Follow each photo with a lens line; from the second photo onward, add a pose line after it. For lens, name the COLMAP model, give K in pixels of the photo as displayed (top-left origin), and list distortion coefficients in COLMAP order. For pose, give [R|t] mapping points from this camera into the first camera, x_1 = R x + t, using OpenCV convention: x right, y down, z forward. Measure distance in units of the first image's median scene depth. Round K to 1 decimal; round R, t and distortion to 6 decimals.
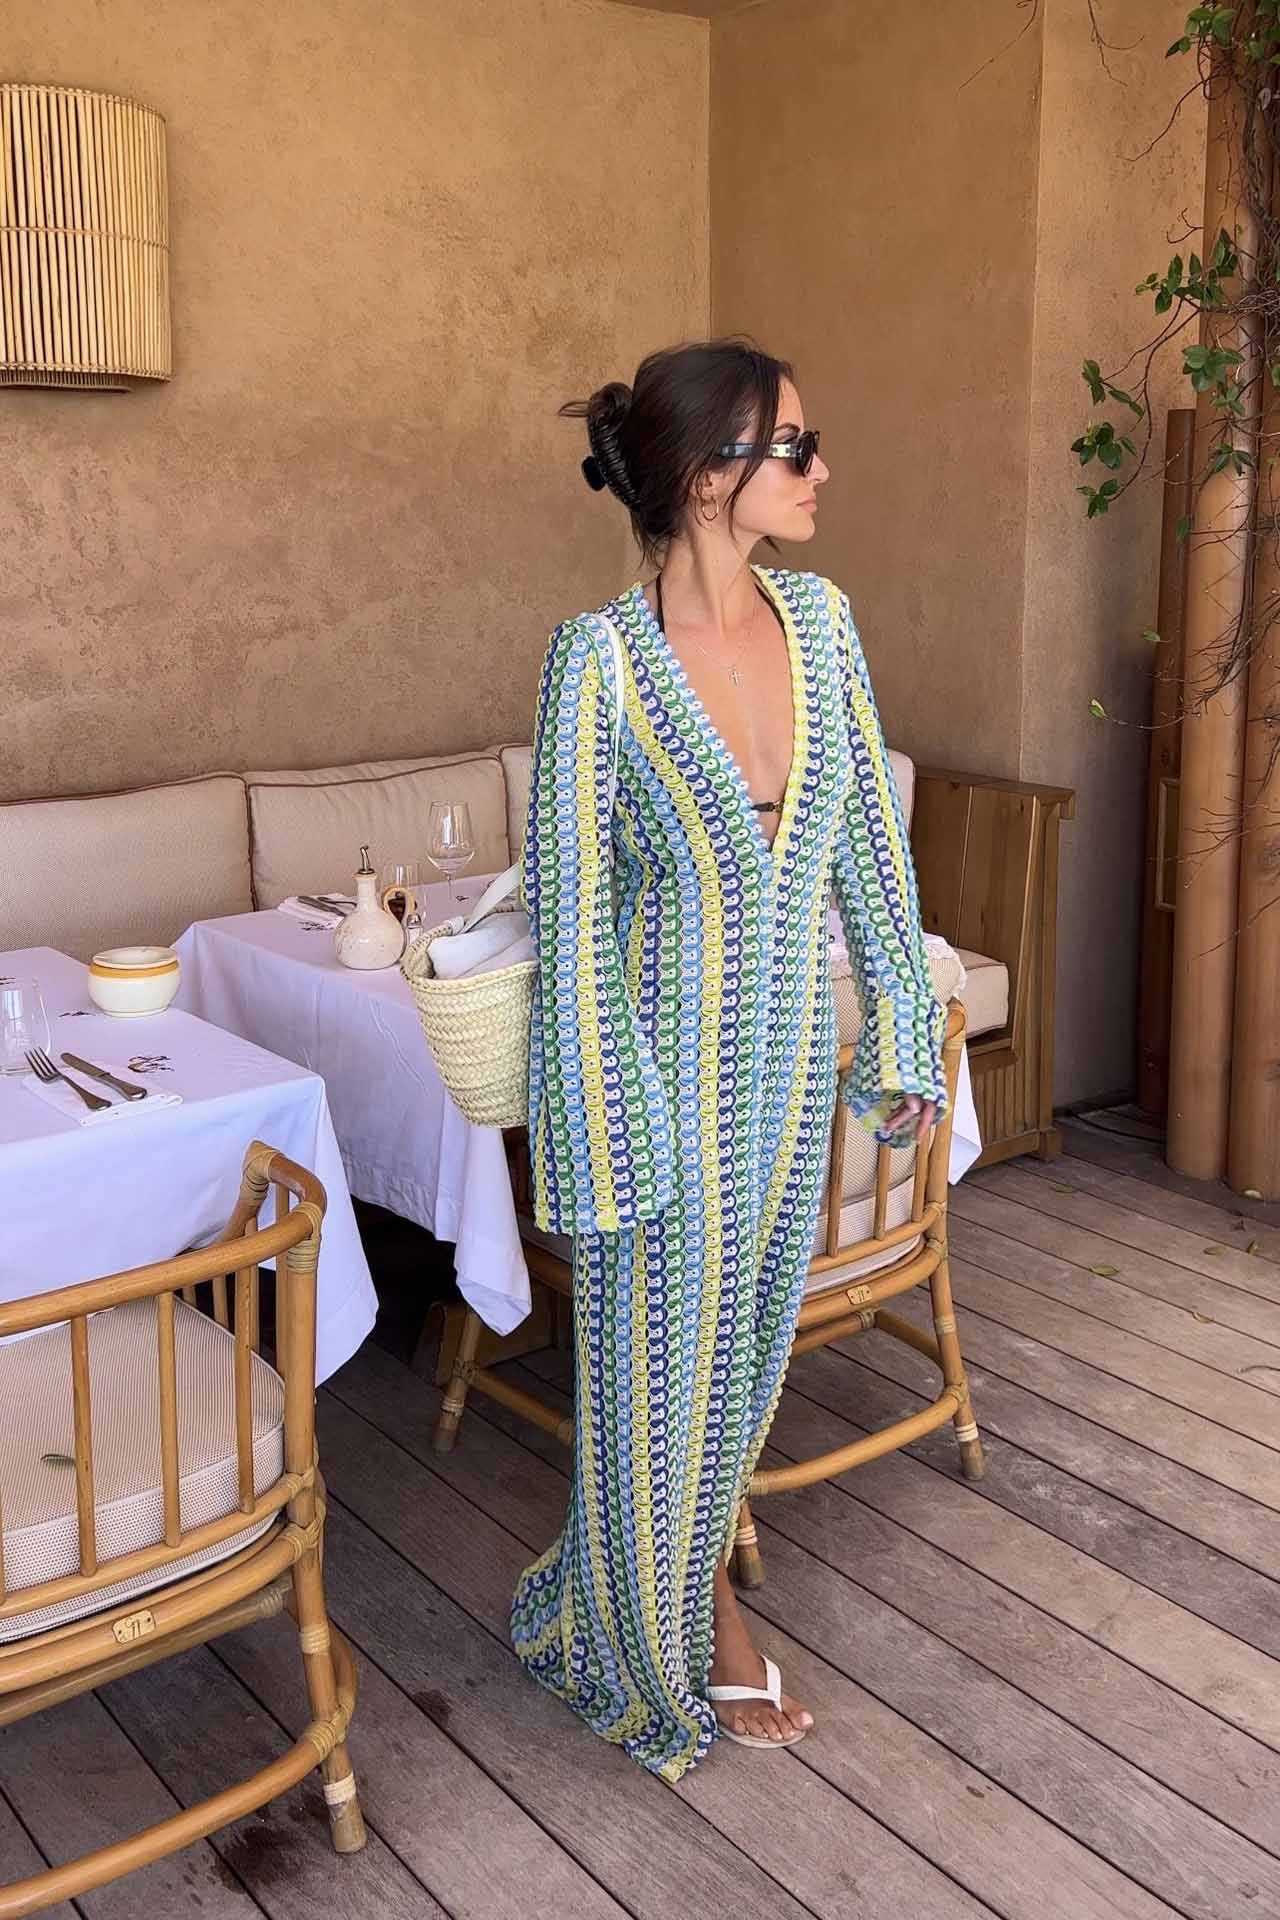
lens RADIAL K [[1868.1, 0, 640.9], [0, 1868.1, 800.7], [0, 0, 1]] dist [0.036847, -0.032900]
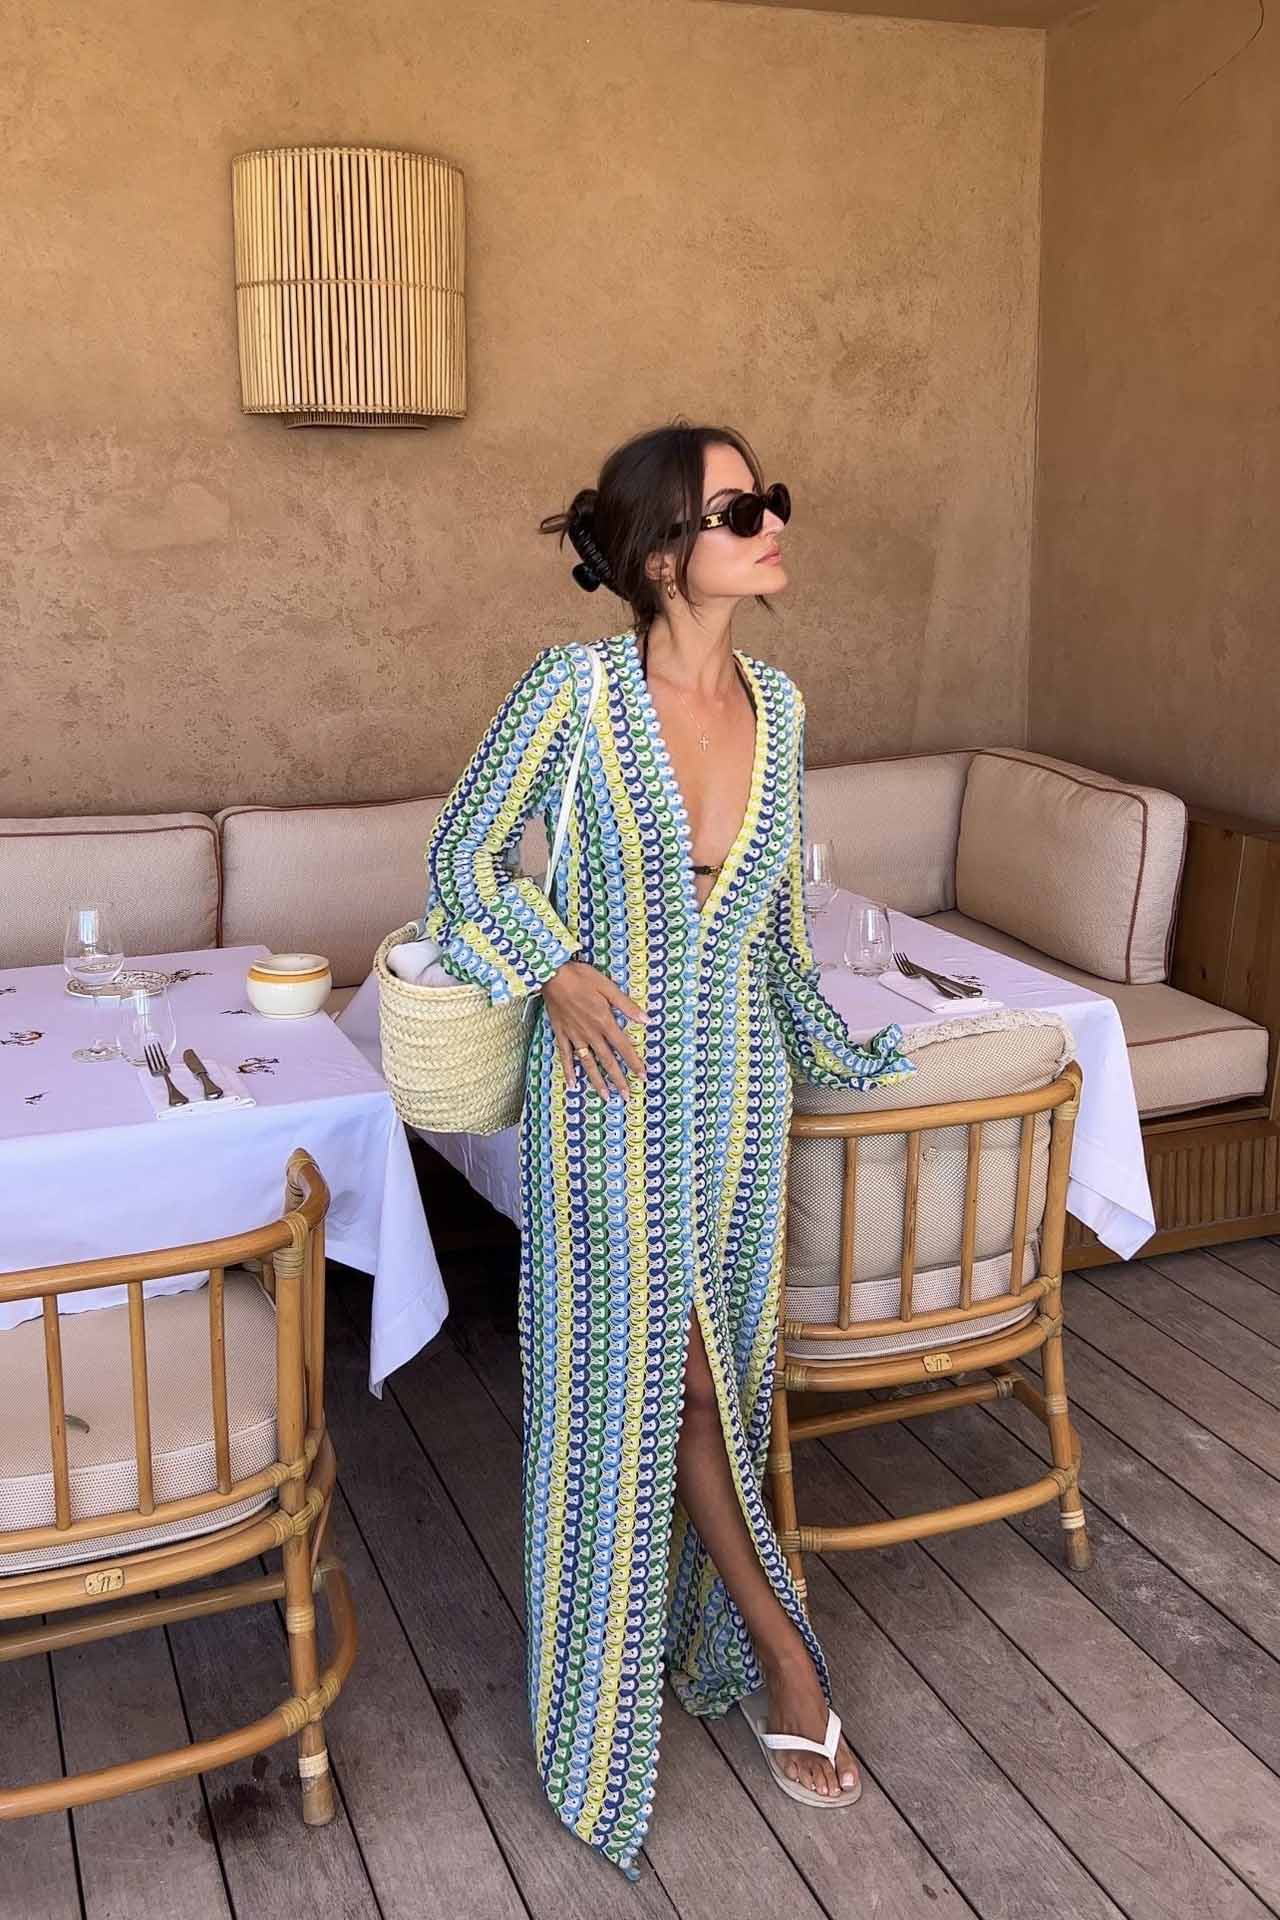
lens RADIAL K [[1858.8, 0, 640.1], [0, 1858.8, 810.8], [0, 0, 1]] dist [0.050708, -0.052981]
pose [[0.958661, 0.044524, -0.281047, 0.212415], [-0.042796, 0.999008, 0.012286, -0.025919], [0.281316, 0.000250, 0.959615, 0.022889]]
